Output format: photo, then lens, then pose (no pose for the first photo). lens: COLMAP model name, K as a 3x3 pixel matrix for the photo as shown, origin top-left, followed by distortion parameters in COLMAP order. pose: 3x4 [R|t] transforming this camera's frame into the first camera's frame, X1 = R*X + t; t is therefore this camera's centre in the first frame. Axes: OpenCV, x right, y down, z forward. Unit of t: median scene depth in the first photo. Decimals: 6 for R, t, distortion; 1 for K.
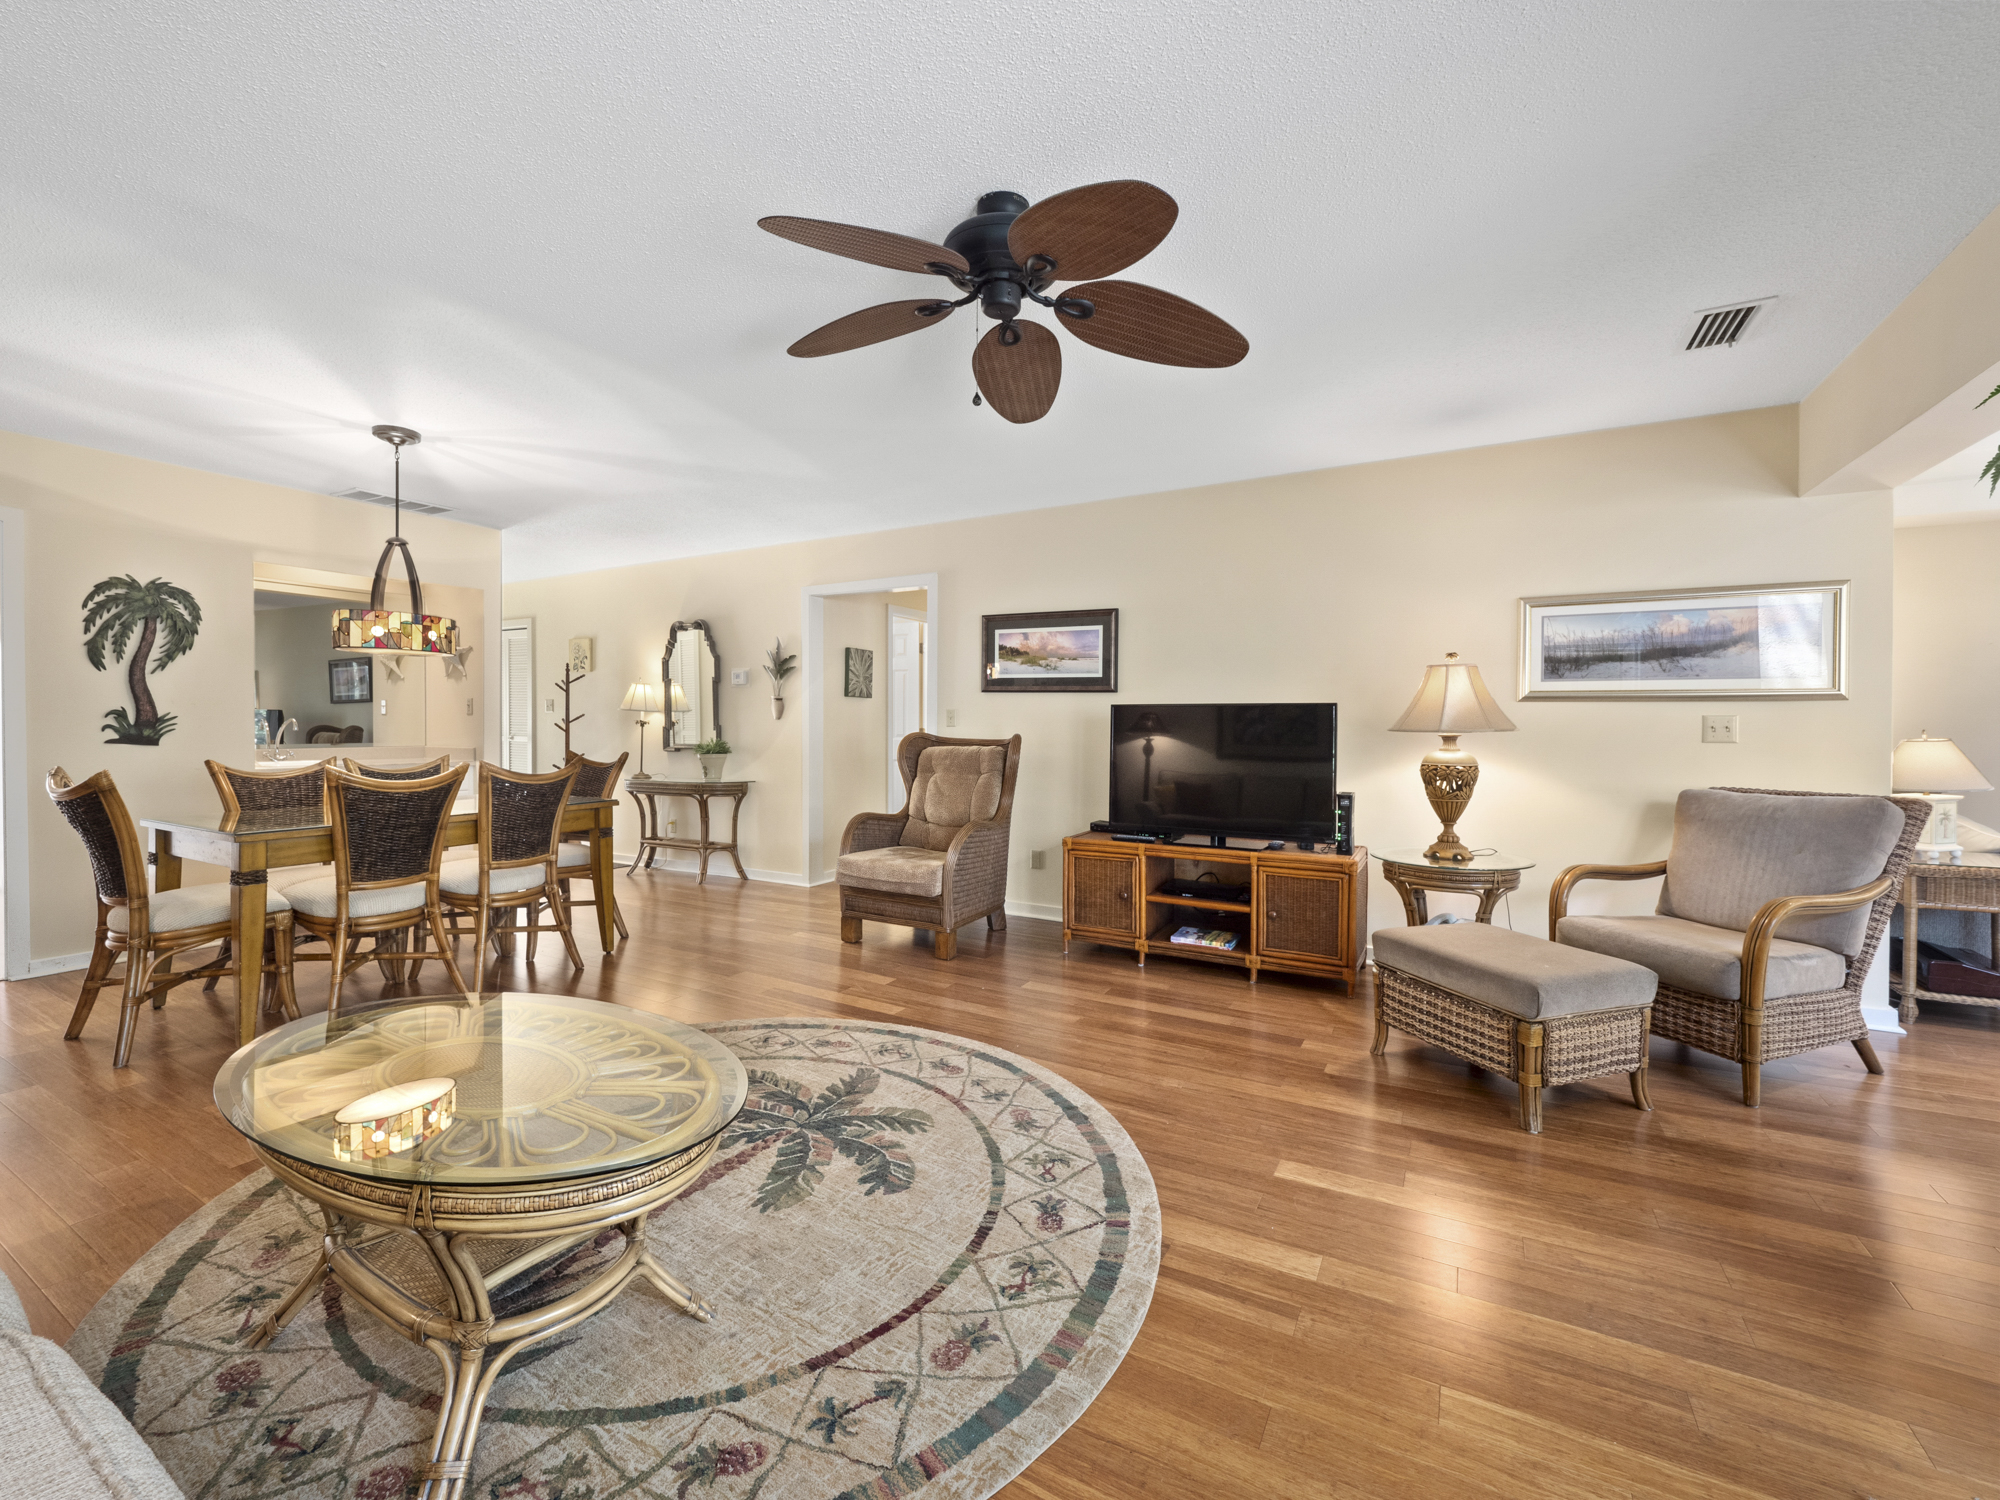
lens RADIAL K [[836.4, 0, 979.1], [0, 836.4, 727.0], [0, 0, 1]] dist [0.000495, -0.000098]
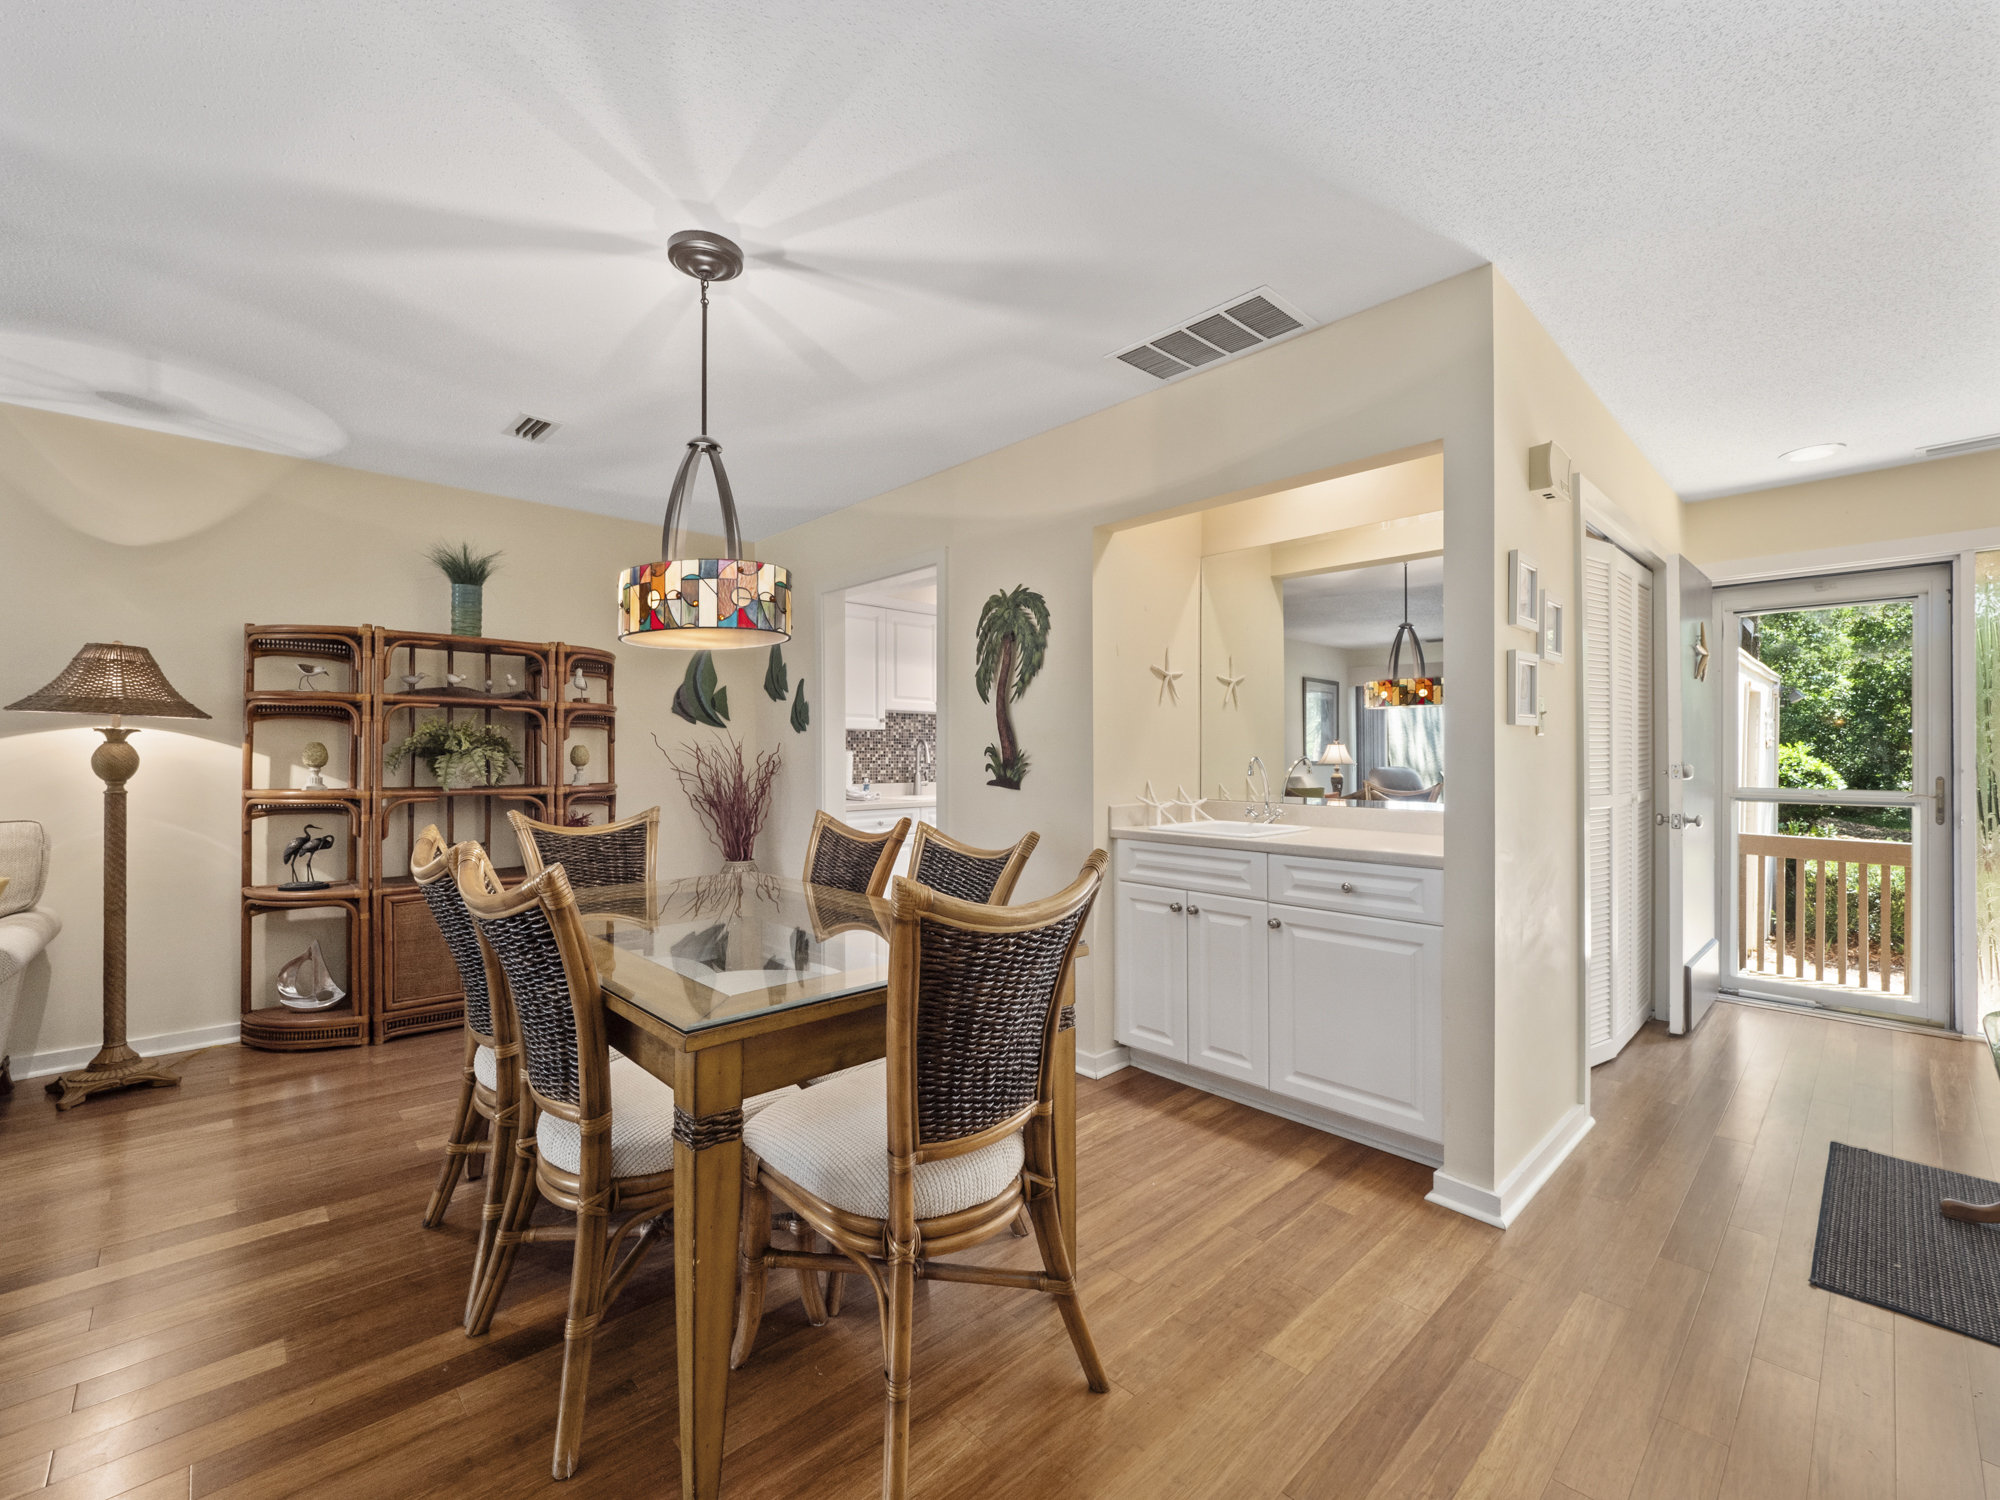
lens RADIAL K [[854.1, 0, 998.9], [0, 854.1, 738.1], [0, 0, 1]] dist [0.002586, 0.000121]
pose [[-0.281012, -0.023373, -0.959420, -0.256706], [-0.010105, 0.999720, -0.021395, -0.015171], [0.959651, 0.003683, -0.281169, 1.745933]]
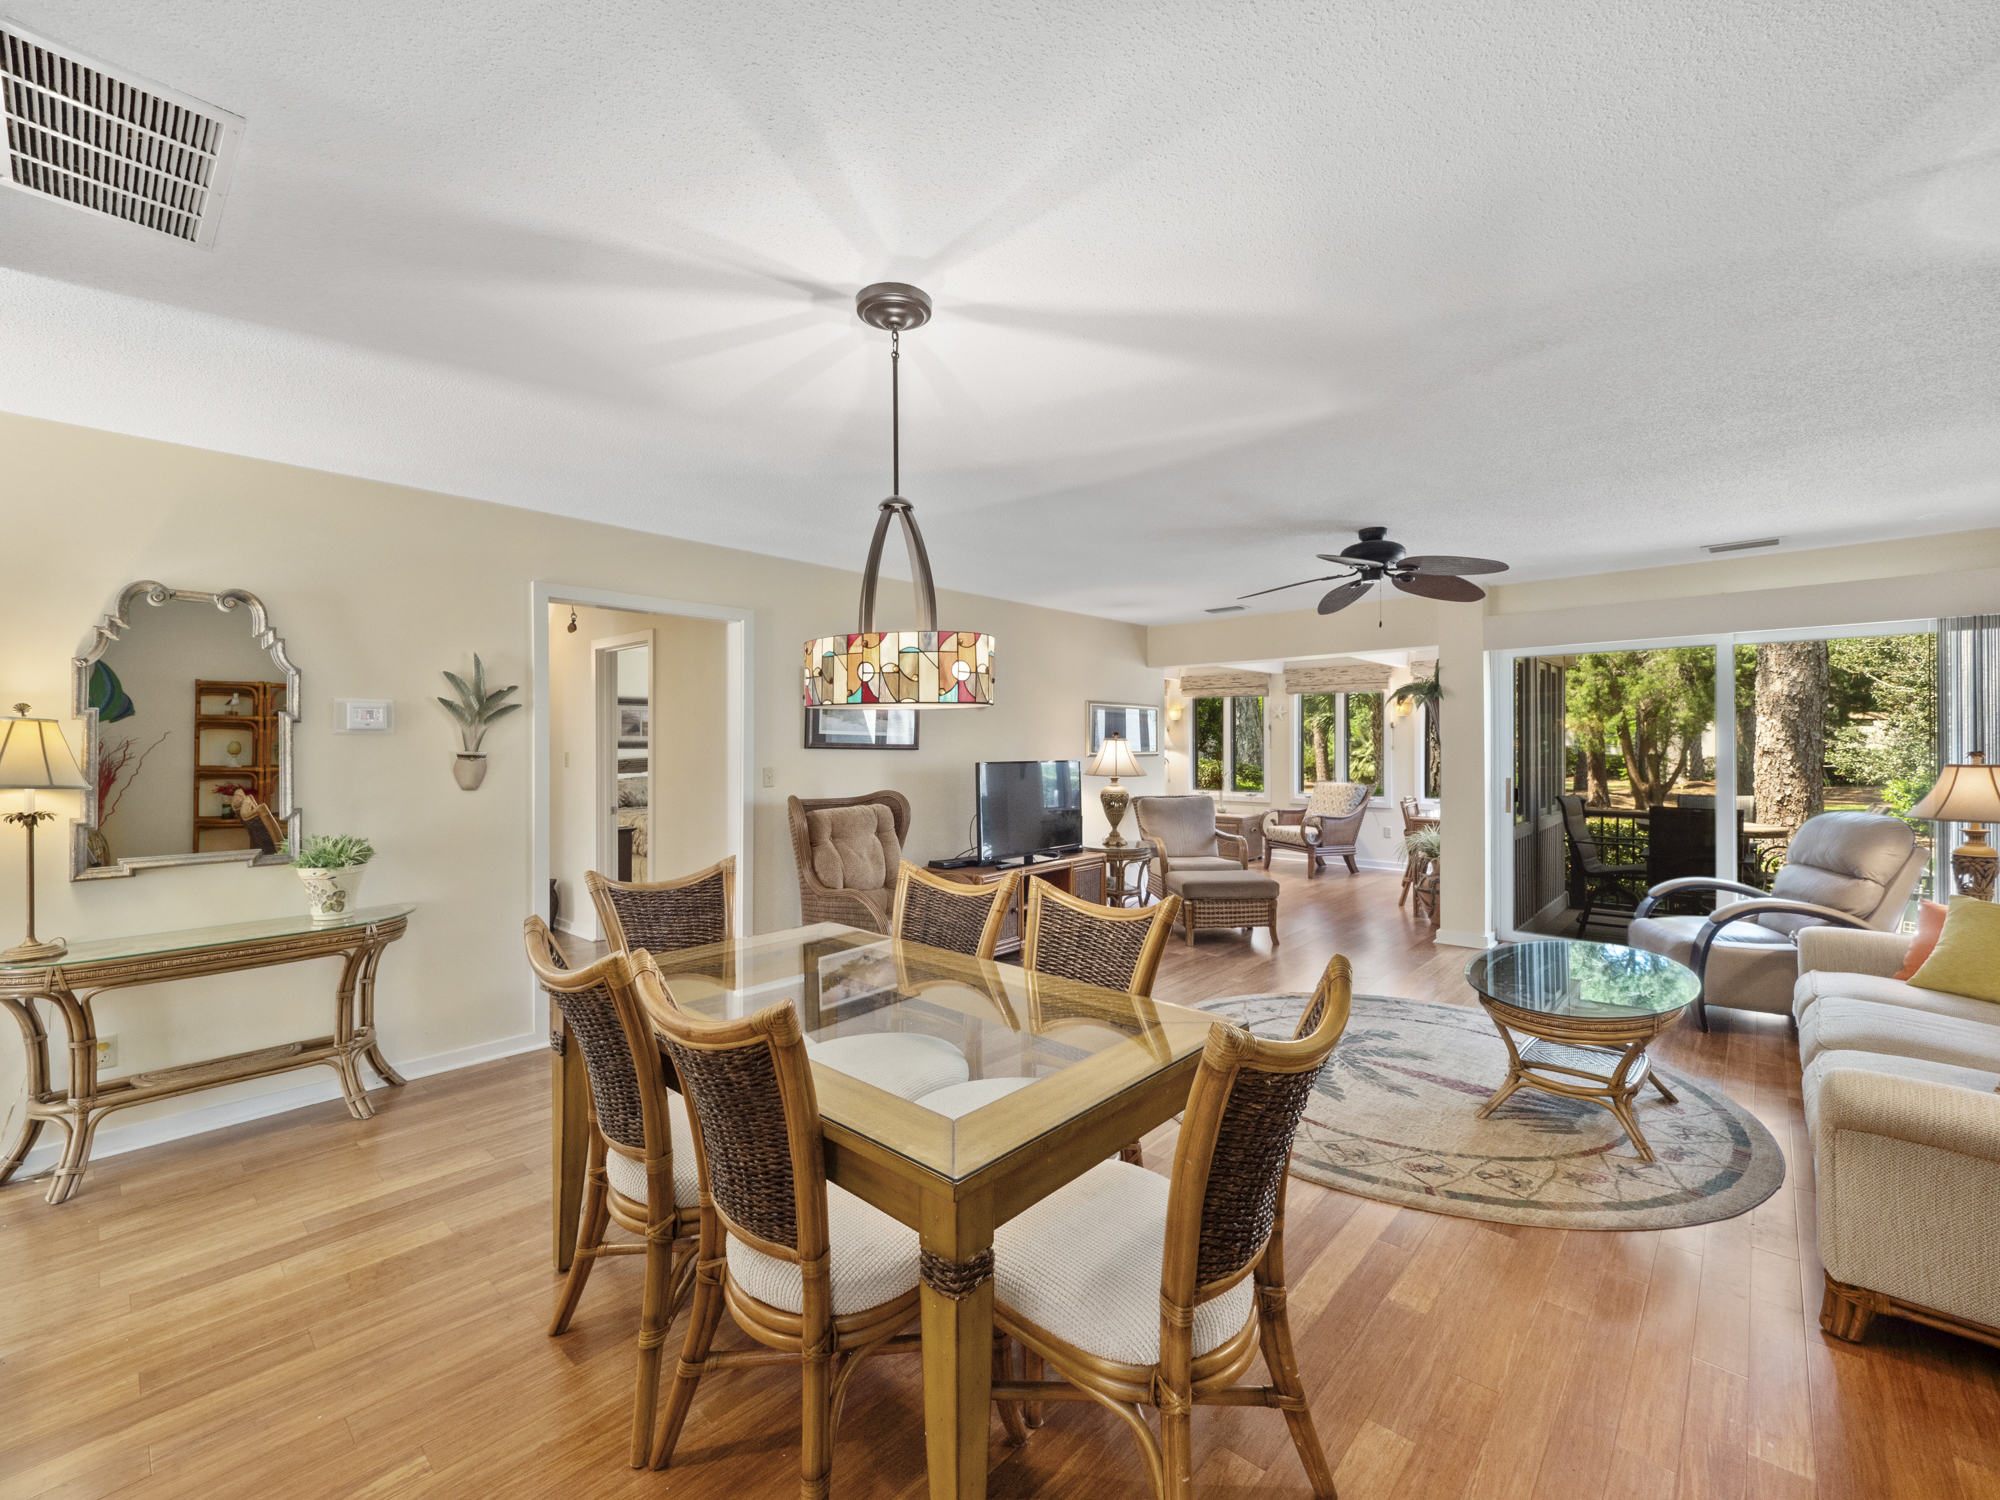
lens RADIAL K [[845.7, 0, 982.2], [0, 845.7, 737.1], [0, 0, 1]] dist [-0.002976, -0.000363]
pose [[0.218871, 0.001352, 0.975753, -1.565577], [0.005942, 0.999979, -0.002718, -0.089903], [-0.975736, 0.006393, 0.218858, 1.064201]]
